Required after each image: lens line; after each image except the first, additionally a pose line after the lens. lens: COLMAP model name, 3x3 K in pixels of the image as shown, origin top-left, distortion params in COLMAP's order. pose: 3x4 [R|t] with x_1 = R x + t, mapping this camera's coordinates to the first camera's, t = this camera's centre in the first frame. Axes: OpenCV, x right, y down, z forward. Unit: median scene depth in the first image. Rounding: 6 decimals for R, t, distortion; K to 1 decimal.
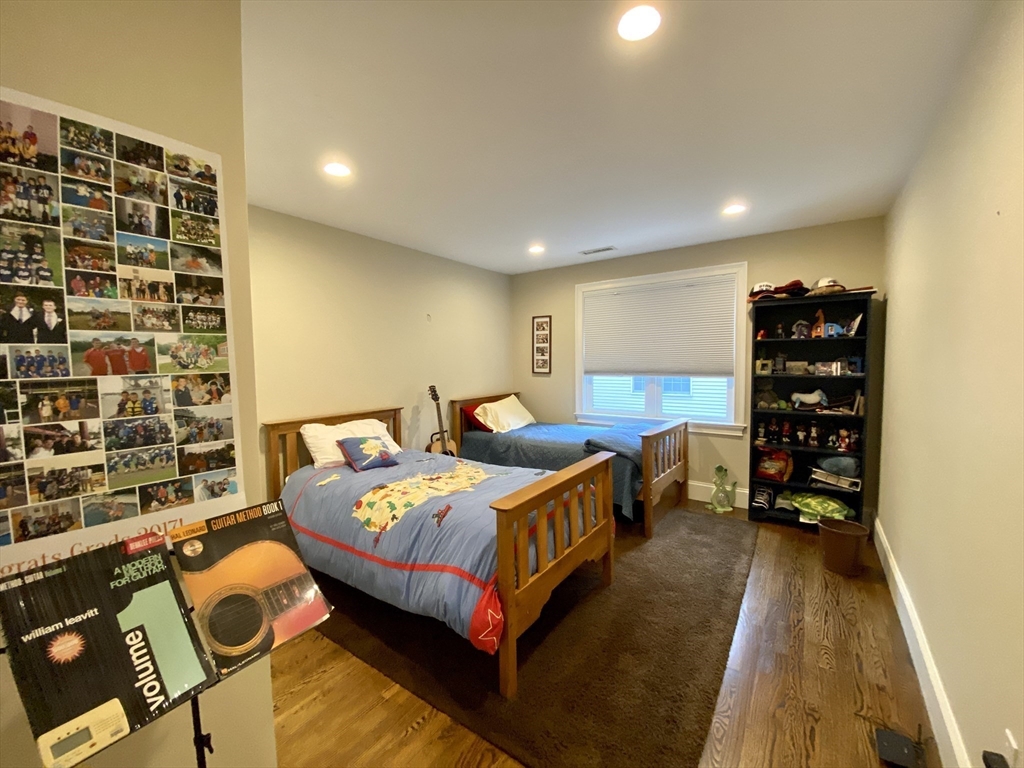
lens RADIAL K [[413.0, 0, 507.1], [0, 413.0, 384.6], [0, 0, 1]] dist [0.035062, -0.026416]
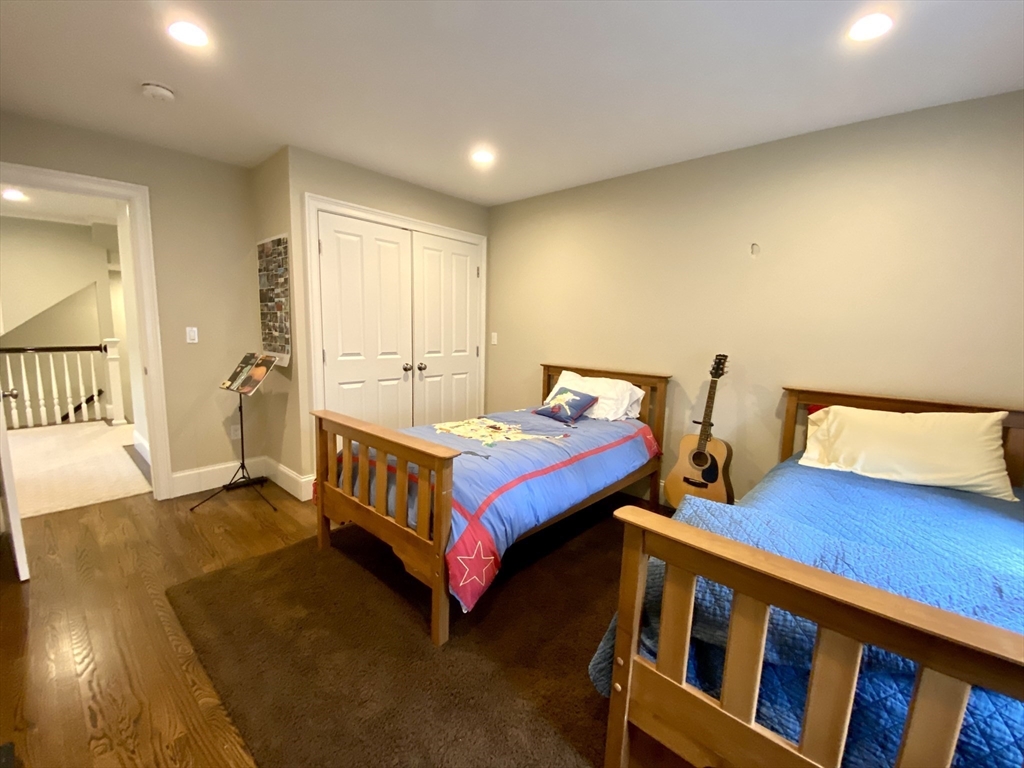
lens RADIAL K [[439.0, 0, 504.5], [0, 439.0, 386.0], [0, 0, 1]] dist [0.016899, -0.020068]
pose [[-0.122438, 0.136766, -0.983008, 0.839995], [-0.081634, 0.985716, 0.147311, -0.033351], [0.989113, 0.098284, -0.109525, 1.110891]]
